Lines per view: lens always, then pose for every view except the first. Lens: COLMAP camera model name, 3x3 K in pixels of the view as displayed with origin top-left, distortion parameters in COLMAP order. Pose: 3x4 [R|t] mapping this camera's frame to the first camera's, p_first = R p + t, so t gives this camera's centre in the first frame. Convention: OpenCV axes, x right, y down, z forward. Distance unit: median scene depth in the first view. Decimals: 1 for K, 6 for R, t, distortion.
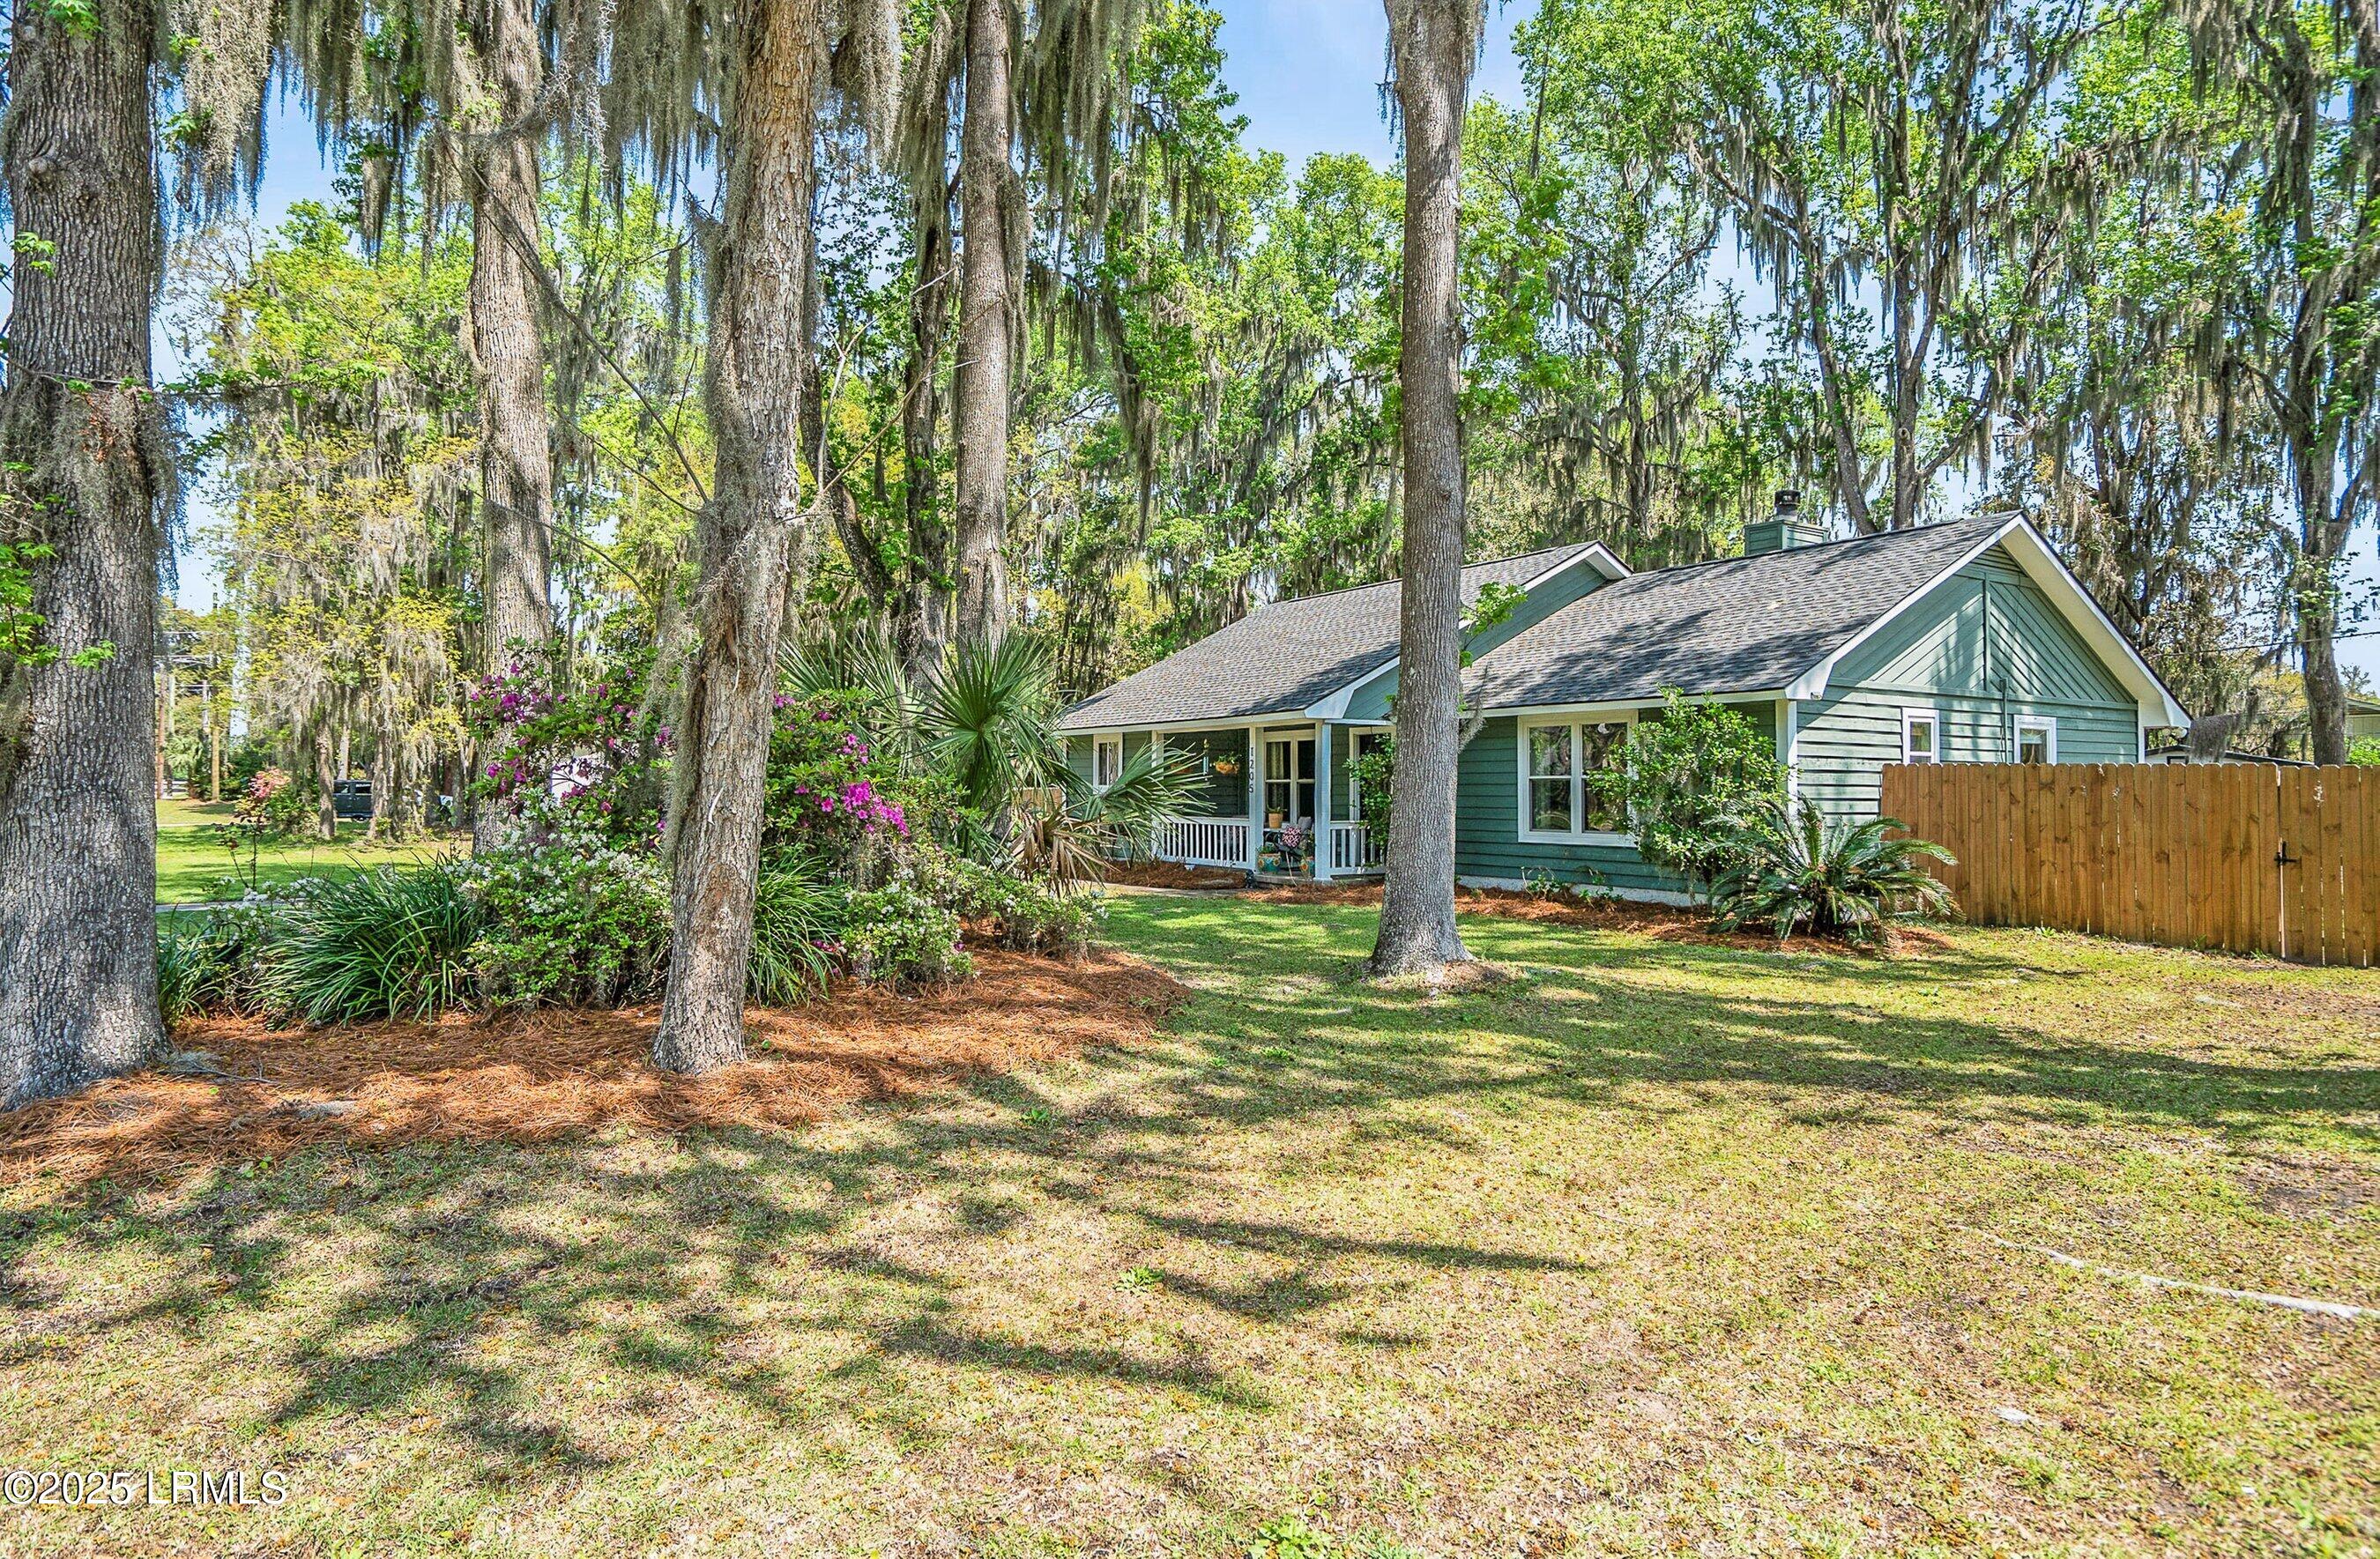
lens RADIAL K [[1346.3, 0, 1195.4], [0, 1346.3, 726.7], [0, 0, 1]] dist [-0.001063, 0.001153]
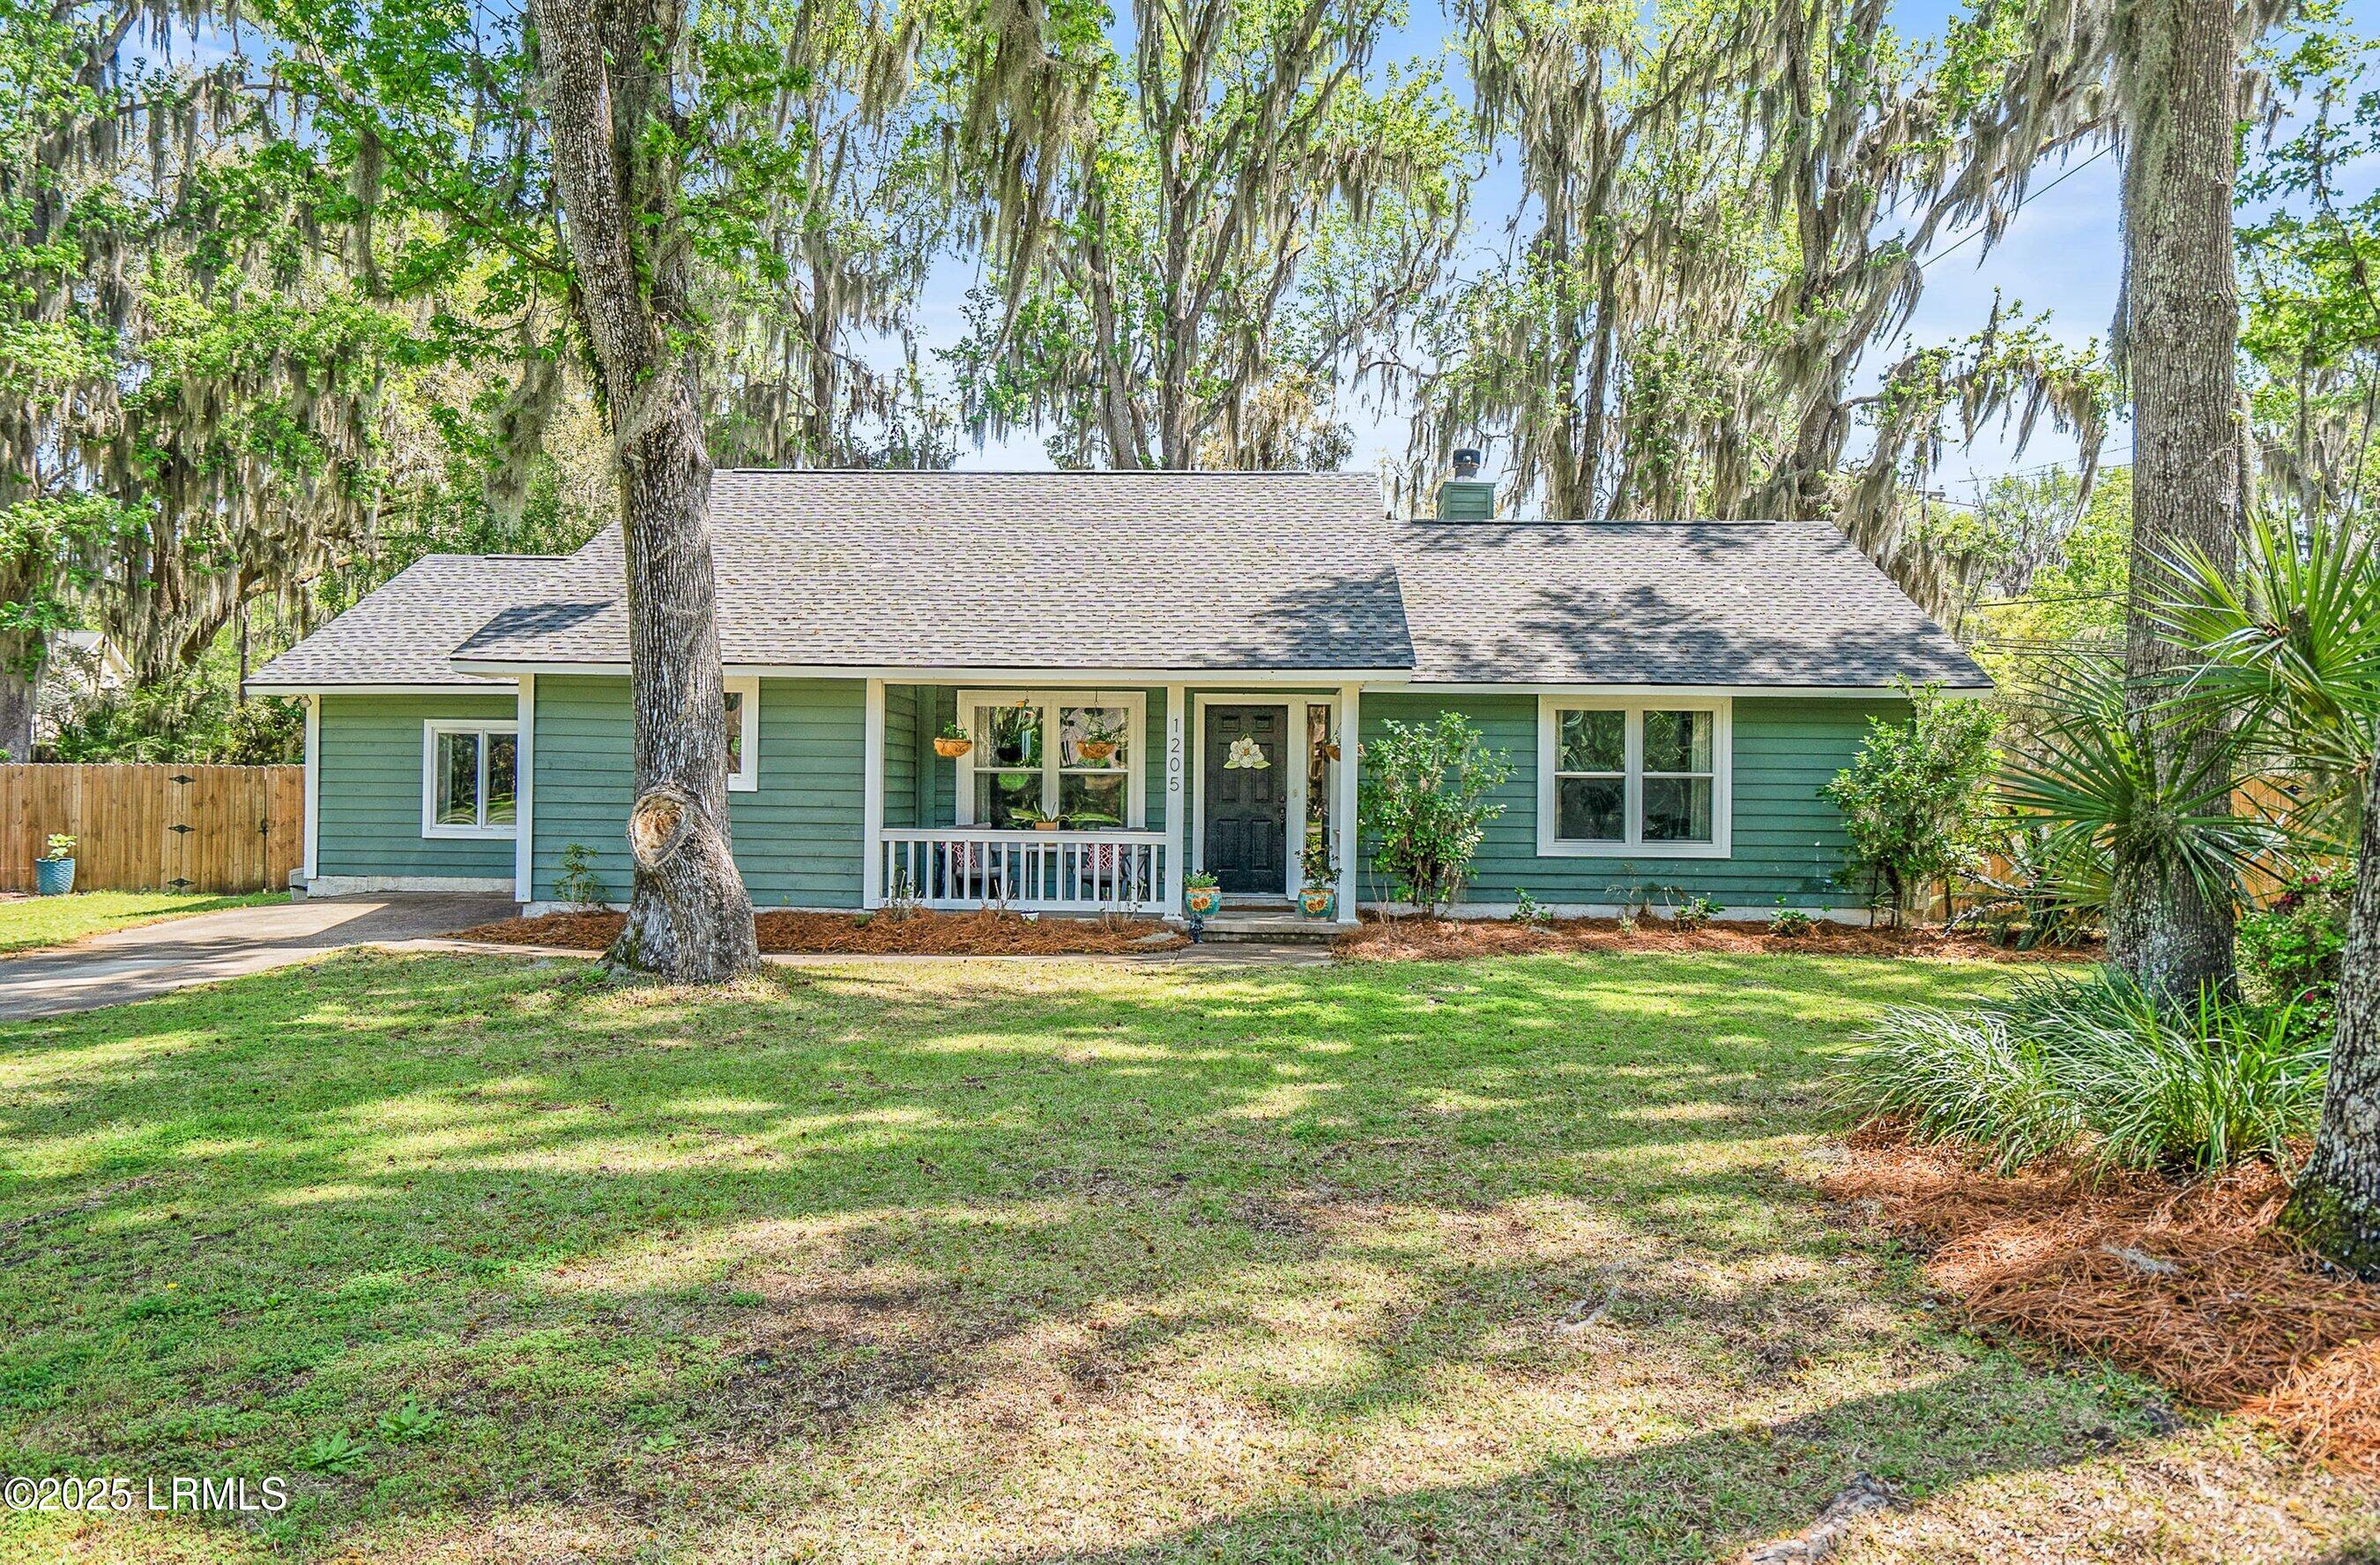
lens RADIAL K [[1607.9, 0, 1190.0], [0, 1607.9, 782.5], [0, 0, 1]] dist [-0.006734, 0.036867]
pose [[0.570841, 0.004815, 0.821047, -0.551200], [-0.048602, 0.998428, 0.027935, 0.023263], [-0.819621, -0.055851, 0.570177, 0.554372]]
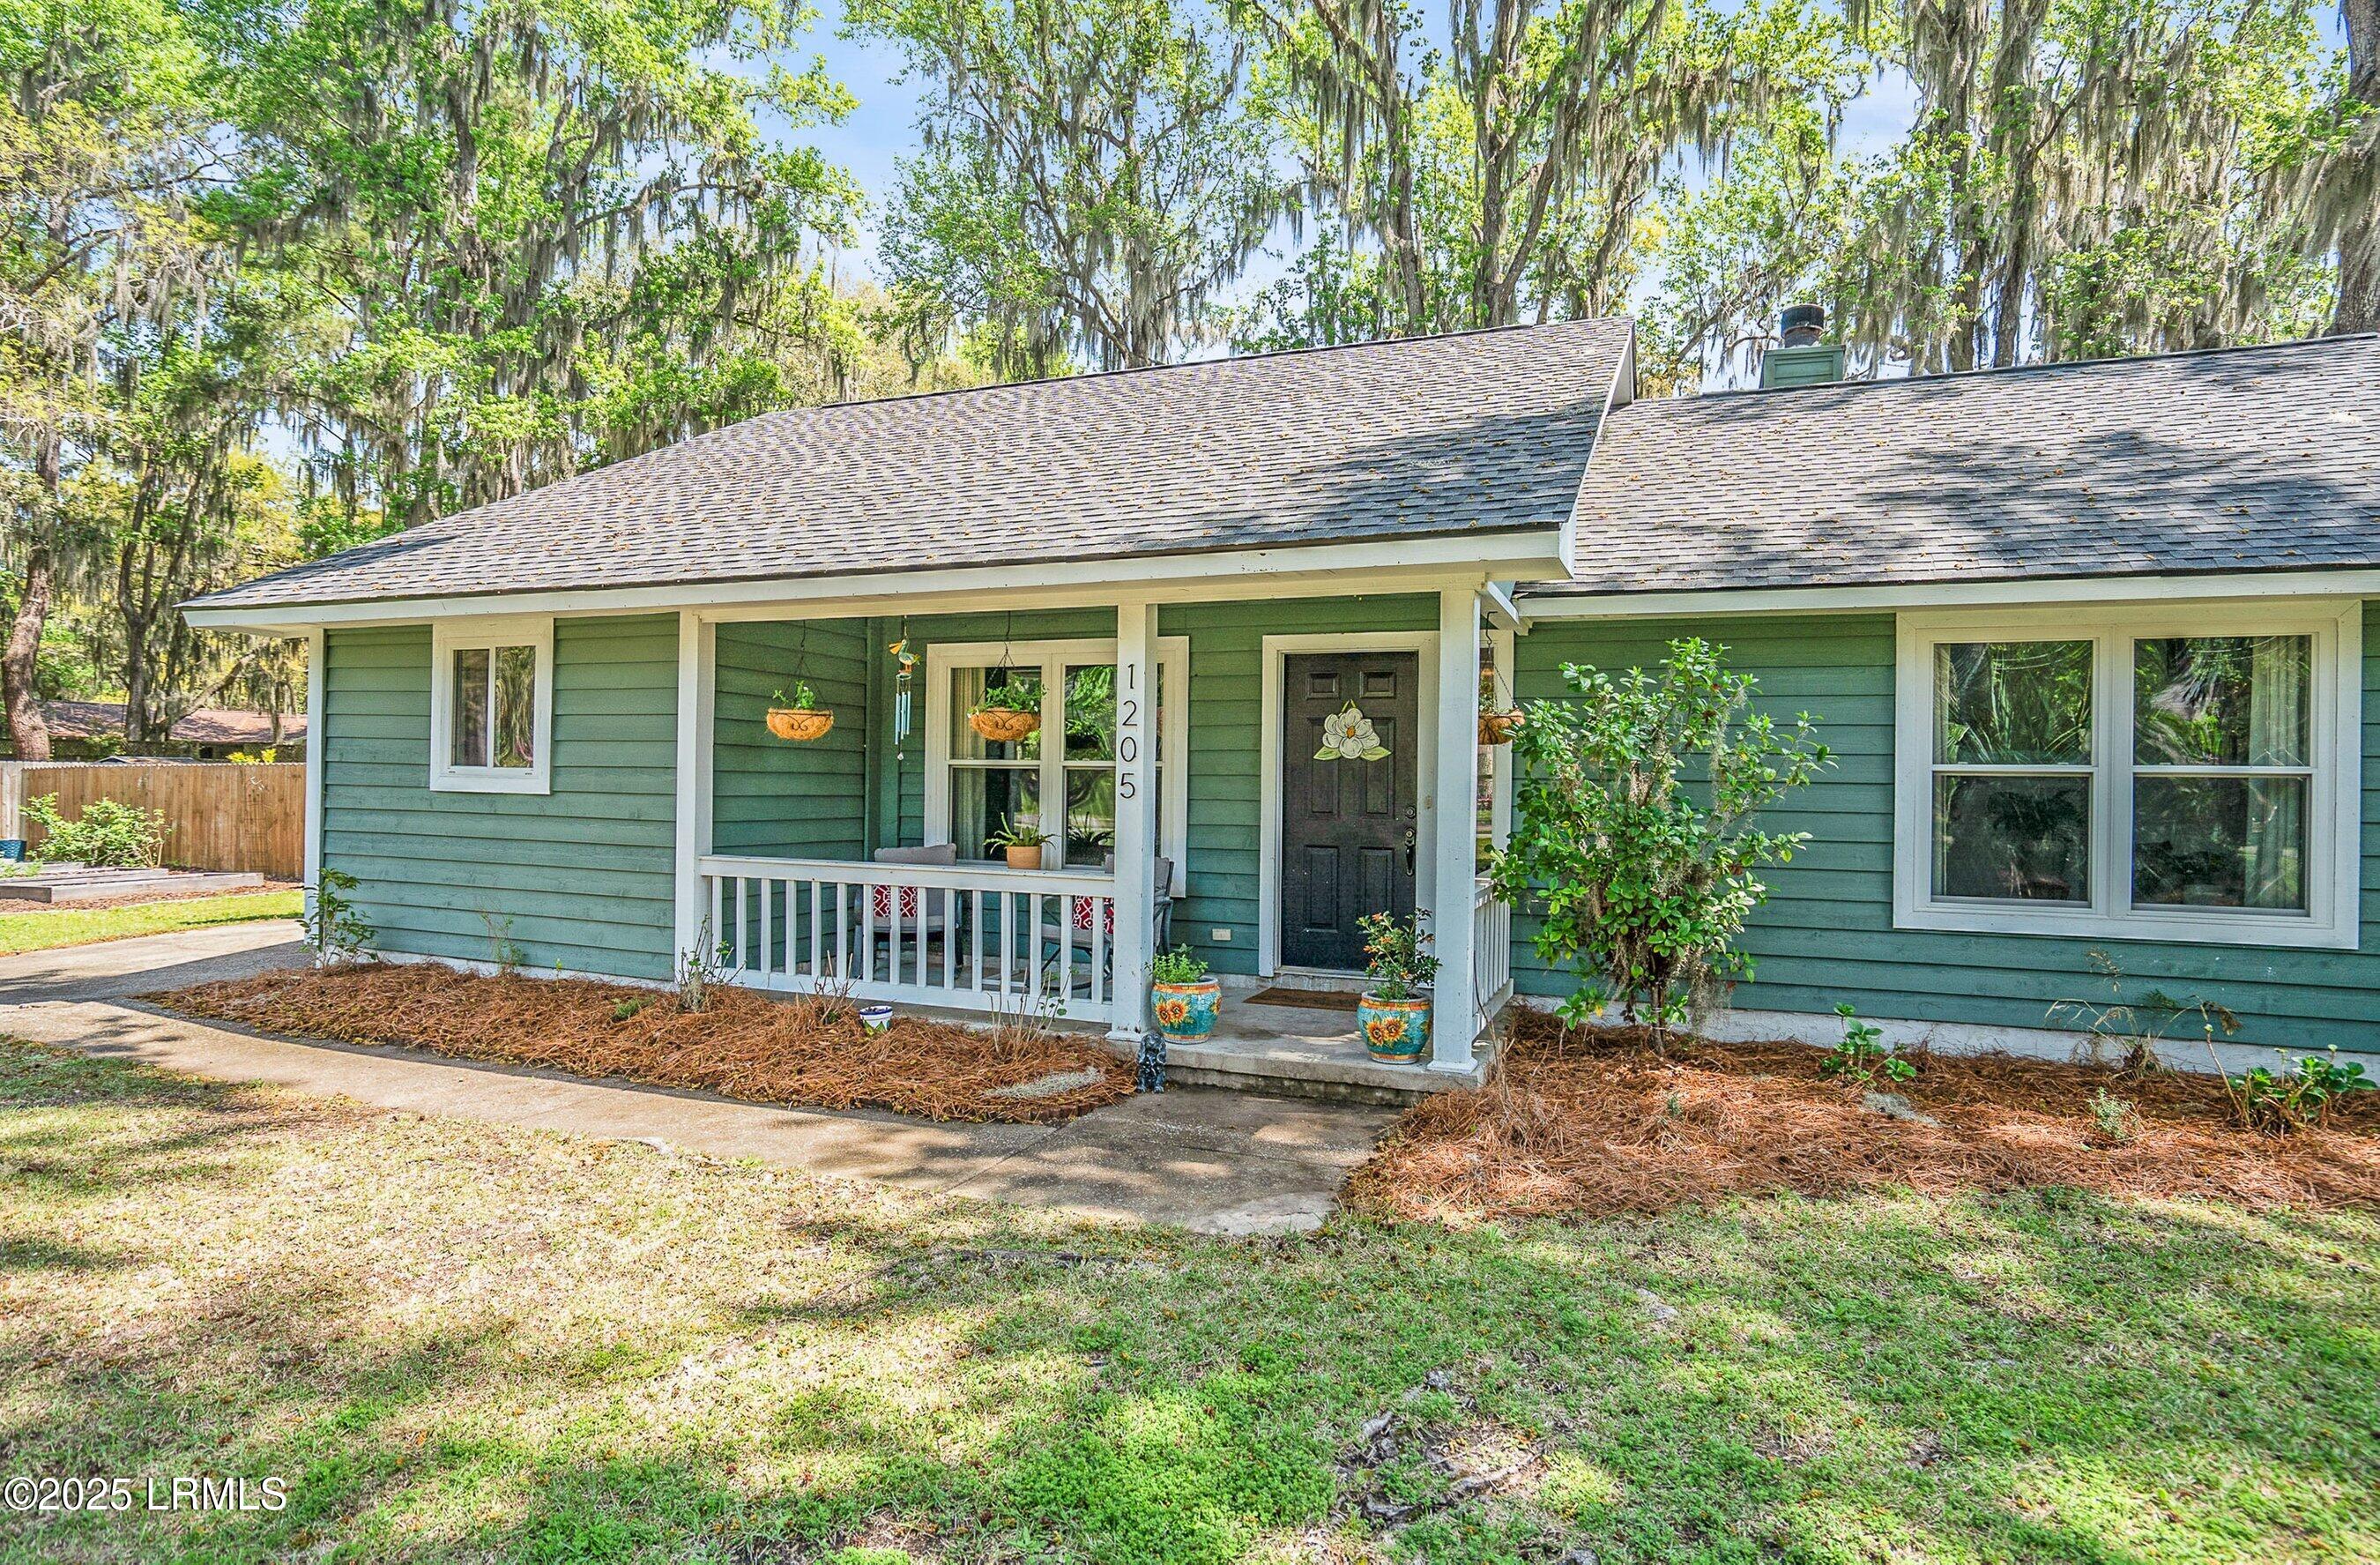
lens RADIAL K [[1251.6, 0, 1201.0], [0, 1251.6, 779.8], [0, 0, 1]] dist [-0.033430, 0.019096]
pose [[0.804429, 0.007625, 0.593999, -0.125240], [-0.039628, 0.998379, 0.040851, 0.030005], [-0.592725, -0.056401, 0.803428, 0.719841]]
